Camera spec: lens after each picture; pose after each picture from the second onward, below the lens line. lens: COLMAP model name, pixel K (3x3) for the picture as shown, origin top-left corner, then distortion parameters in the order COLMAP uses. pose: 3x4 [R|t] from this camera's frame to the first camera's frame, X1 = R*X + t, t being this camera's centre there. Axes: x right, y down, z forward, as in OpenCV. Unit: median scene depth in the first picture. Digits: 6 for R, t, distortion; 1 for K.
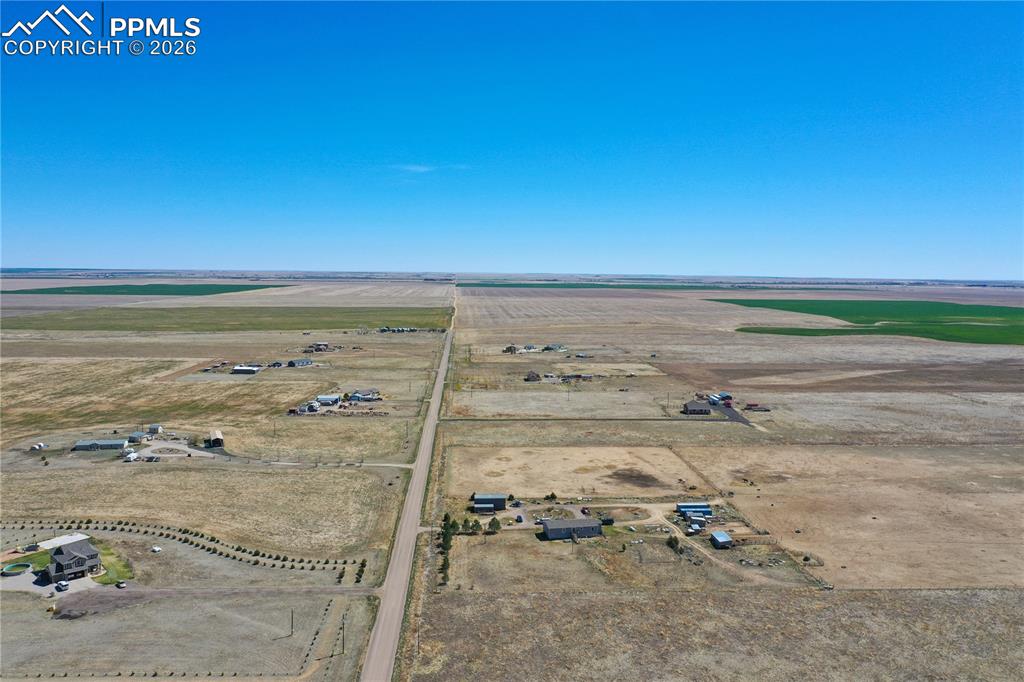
lens RADIAL K [[803.5, 0, 512.0], [0, 803.5, 341.0], [0, 0, 1]] dist [-0.005152, -0.000388]
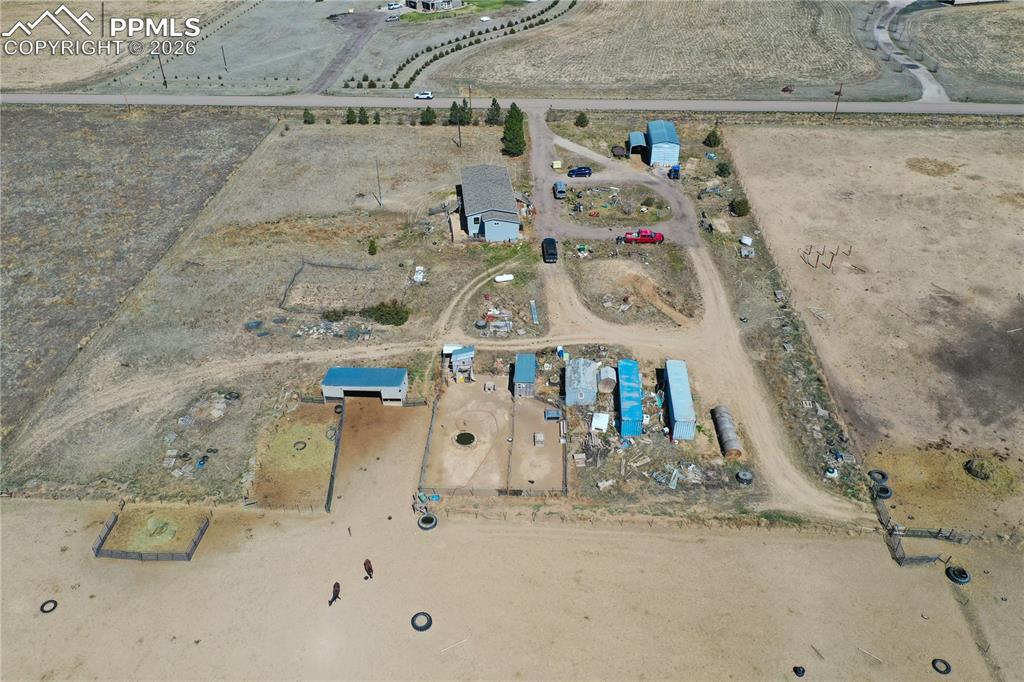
lens RADIAL K [[803.5, 0, 512.0], [0, 803.5, 341.0], [0, 0, 1]] dist [-0.005152, -0.000388]
pose [[-0.126976, 0.554214, -0.822632, 0.482244], [-0.080222, 0.820890, 0.565423, 0.024652], [0.988656, 0.137788, -0.059773, 0.981346]]
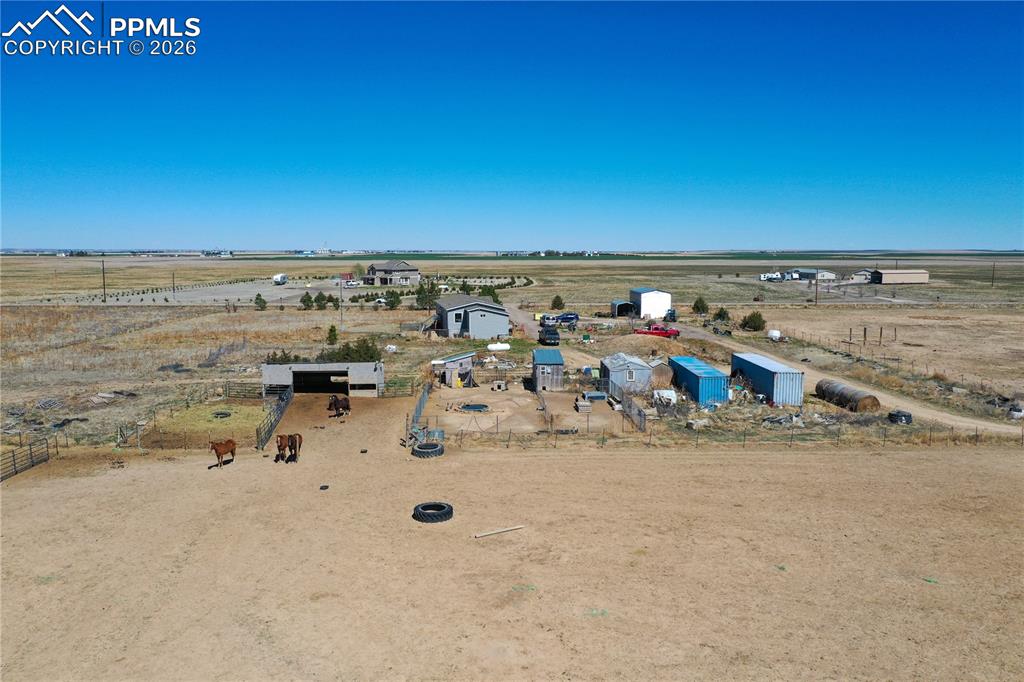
lens RADIAL K [[803.5, 0, 512.0], [0, 803.5, 341.0], [0, 0, 1]] dist [-0.005152, -0.000388]
pose [[-0.046425, 0.098811, -0.994023, 0.456485], [-0.089997, 0.990635, 0.102678, 0.186675], [0.994859, 0.094226, -0.037098, 0.966671]]
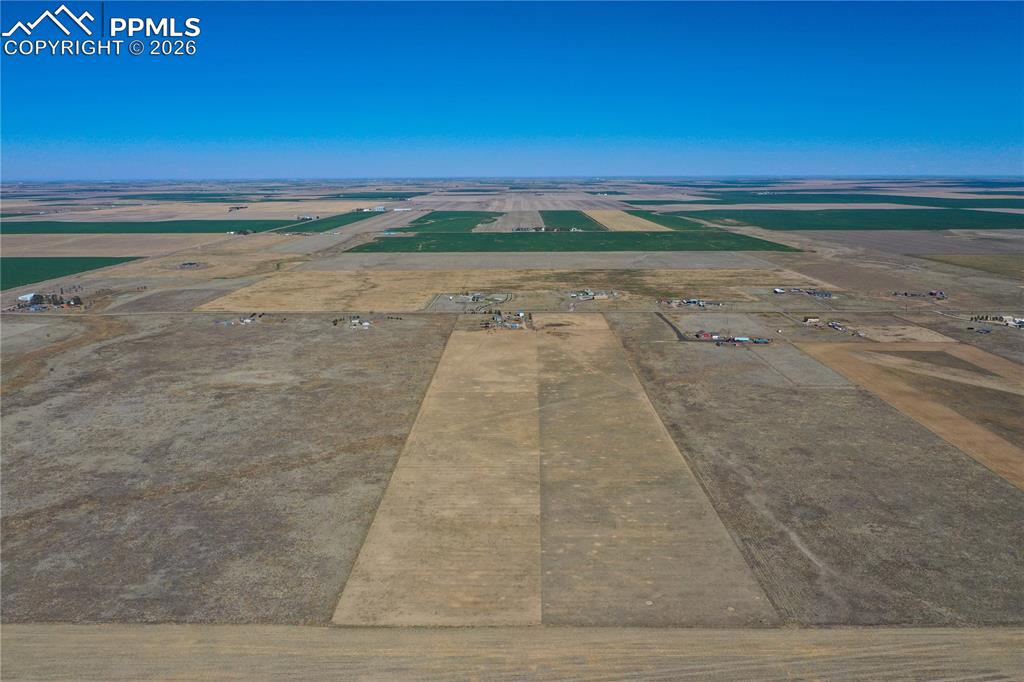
lens RADIAL K [[803.5, 0, 512.0], [0, 803.5, 341.0], [0, 0, 1]] dist [-0.005152, -0.000388]
pose [[-0.075149, 0.192353, -0.978444, 3.457330], [-0.084925, 0.976419, 0.198478, -0.375765], [0.993549, 0.098010, -0.057041, 1.201966]]
